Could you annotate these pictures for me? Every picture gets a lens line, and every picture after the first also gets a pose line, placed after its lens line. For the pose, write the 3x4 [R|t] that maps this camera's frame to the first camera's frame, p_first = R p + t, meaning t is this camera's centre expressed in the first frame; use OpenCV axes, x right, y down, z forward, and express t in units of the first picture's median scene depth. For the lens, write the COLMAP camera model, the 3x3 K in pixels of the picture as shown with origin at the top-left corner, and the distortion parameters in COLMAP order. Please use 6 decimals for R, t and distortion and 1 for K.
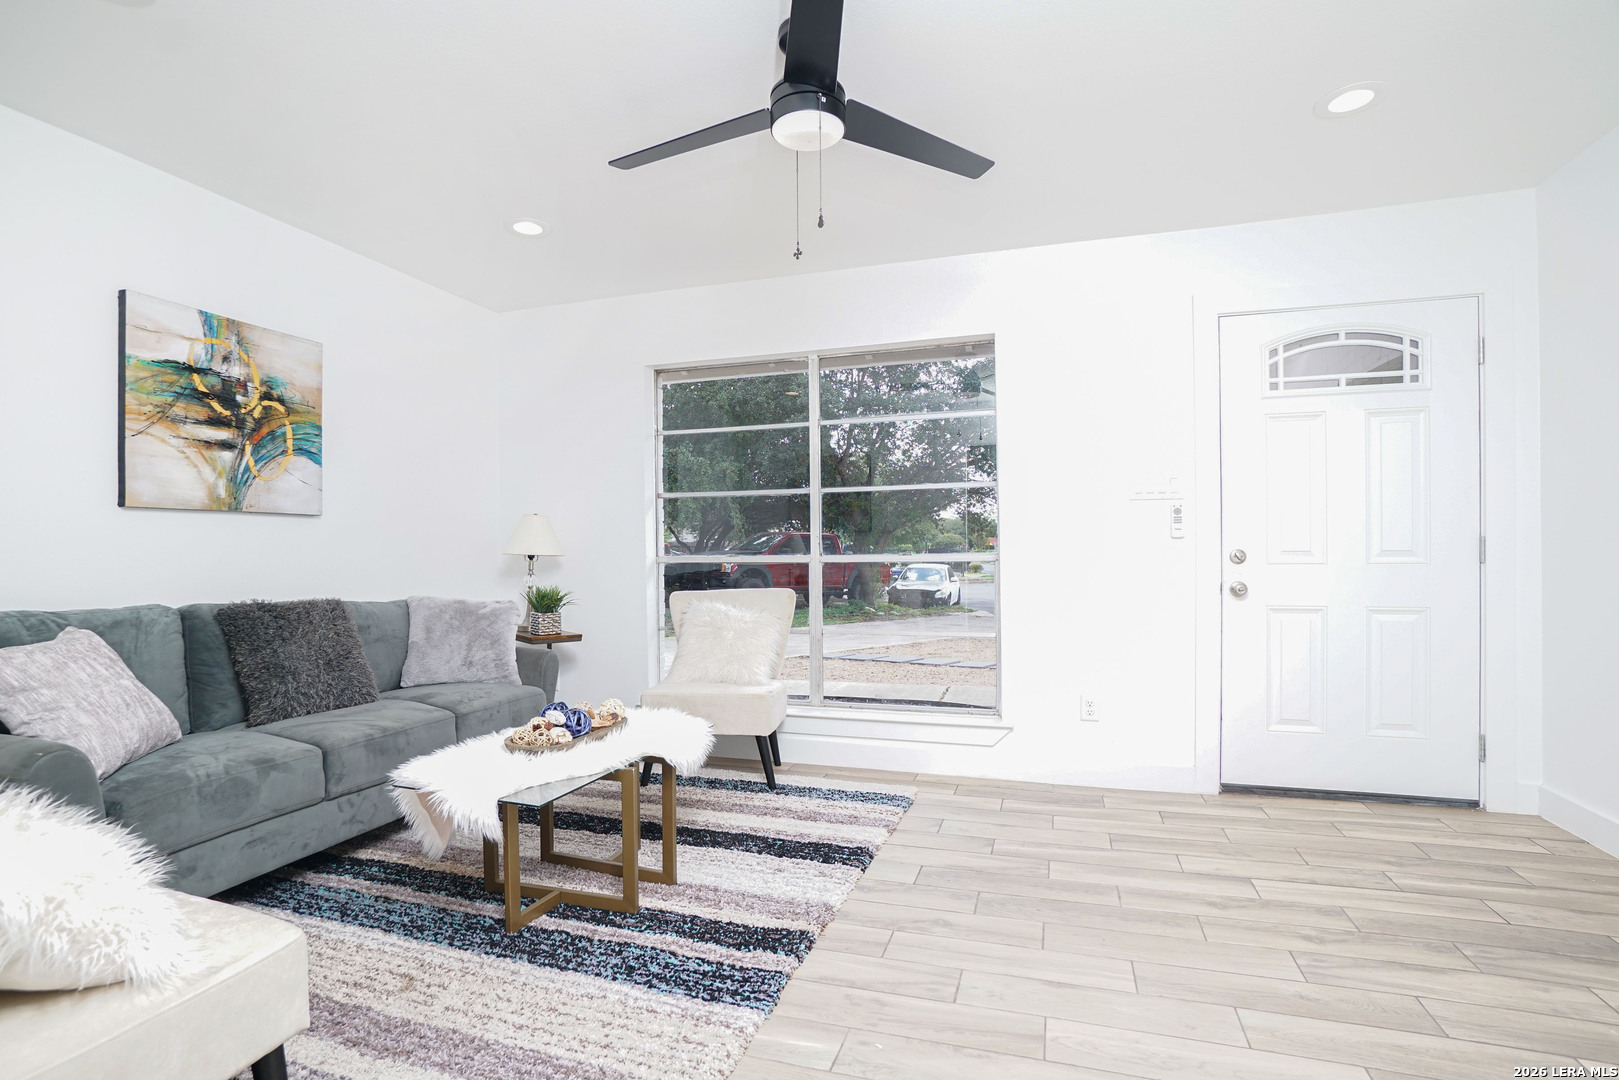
lens RADIAL K [[778.9, 0, 790.7], [0, 778.9, 545.6], [0, 0, 1]] dist [-0.047499, 0.021690]
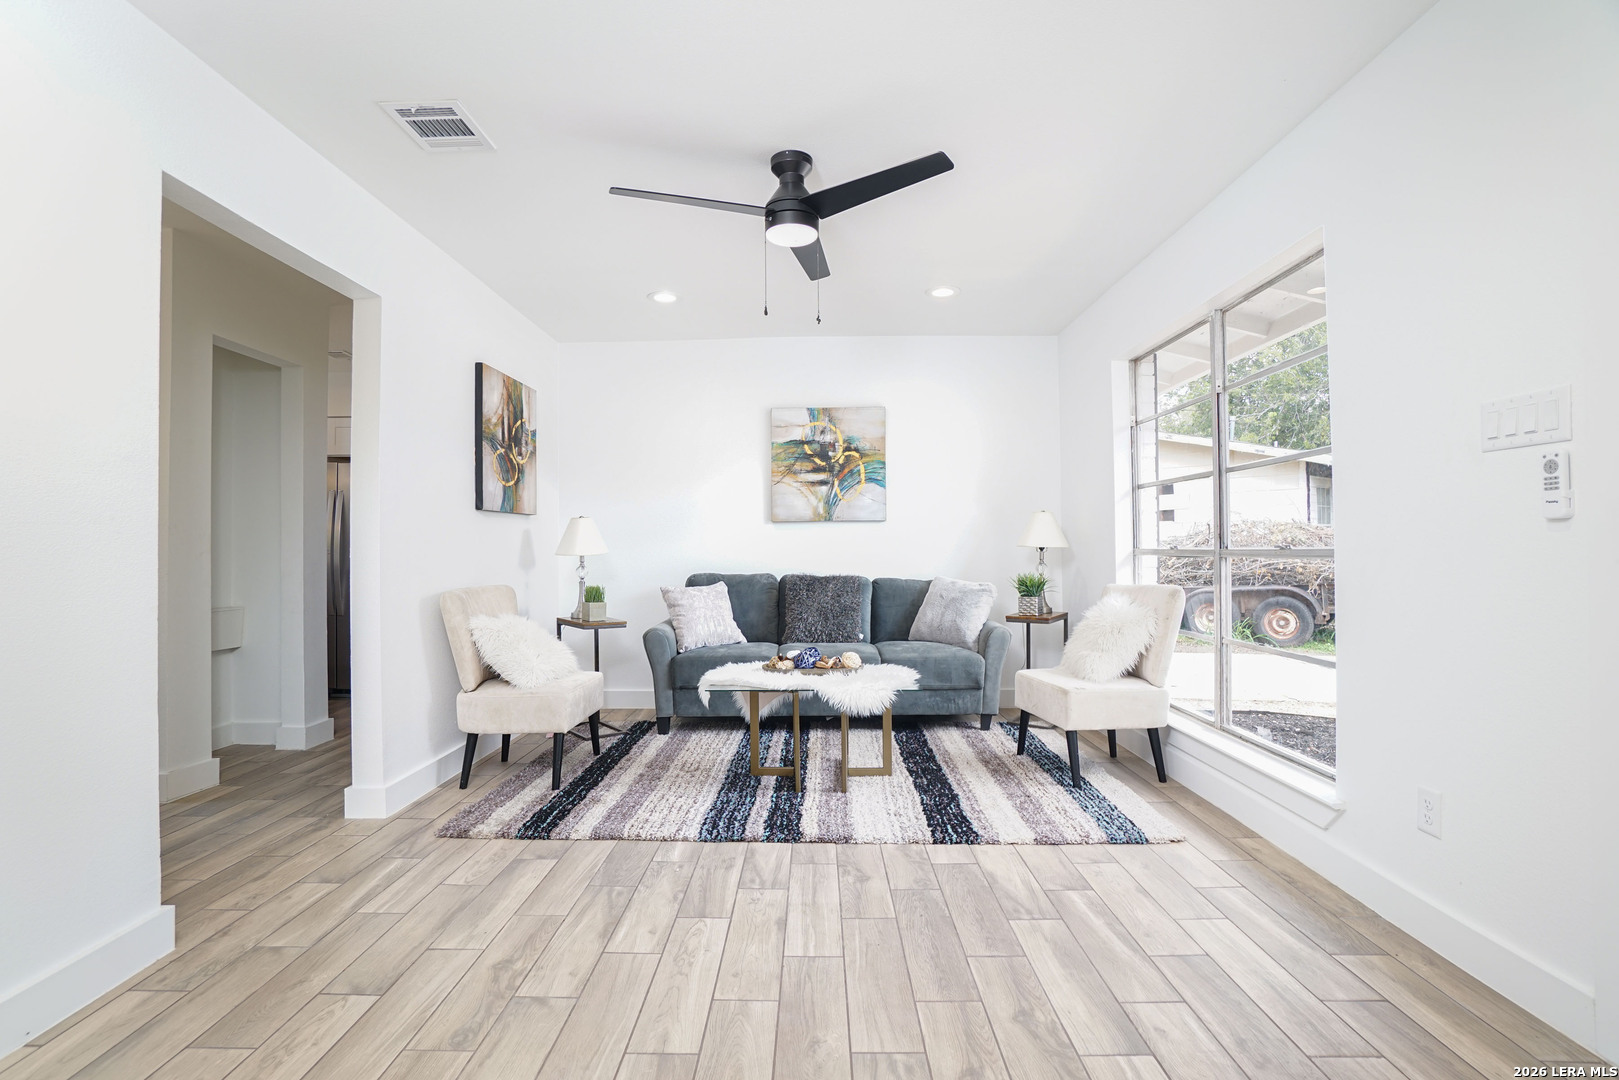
lens RADIAL K [[778.9, 0, 790.7], [0, 778.9, 545.6], [0, 0, 1]] dist [-0.047499, 0.021690]
pose [[0.291195, 0.002603, -0.956660, 0.904474], [0.013857, 0.999880, 0.006939, -0.003792], [0.956563, -0.015277, 0.291124, 0.420464]]
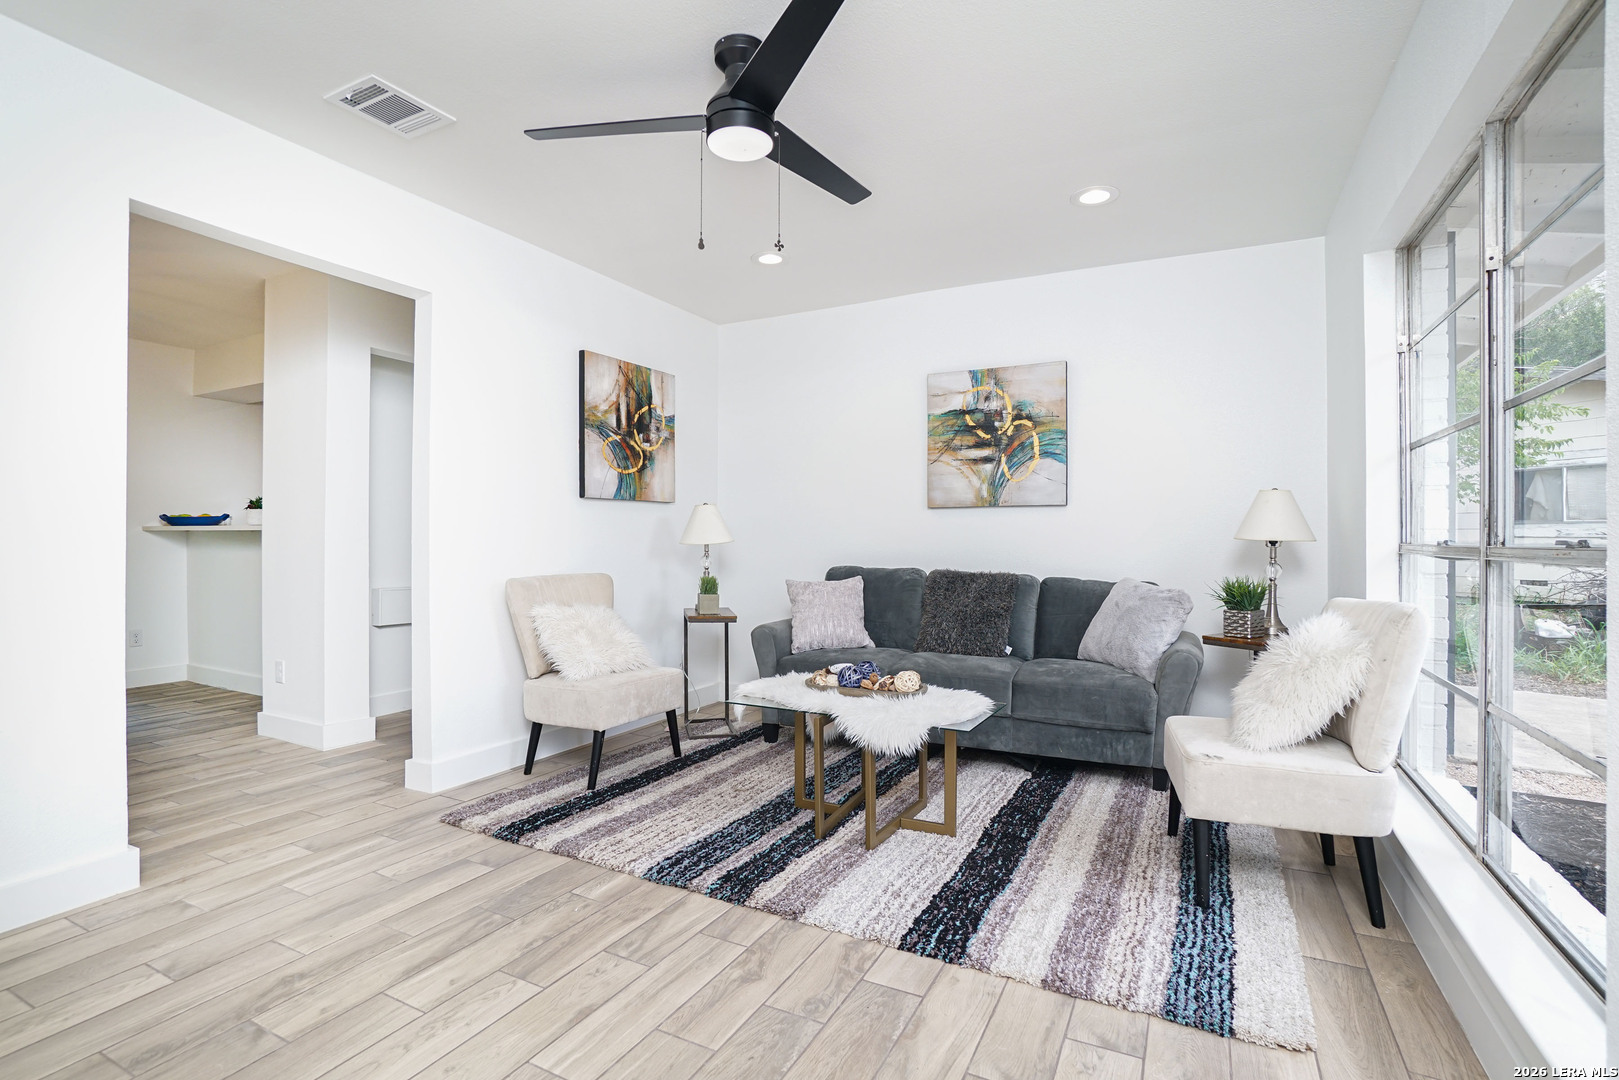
lens RADIAL K [[779.8, 0, 773.8], [0, 779.8, 547.6], [0, 0, 1]] dist [-0.052189, 0.023222]
pose [[-0.168795, 0.018817, -0.985472, 0.739546], [0.008701, 0.999807, 0.017600, 0.001890], [0.985613, -0.005604, -0.168926, 0.851054]]
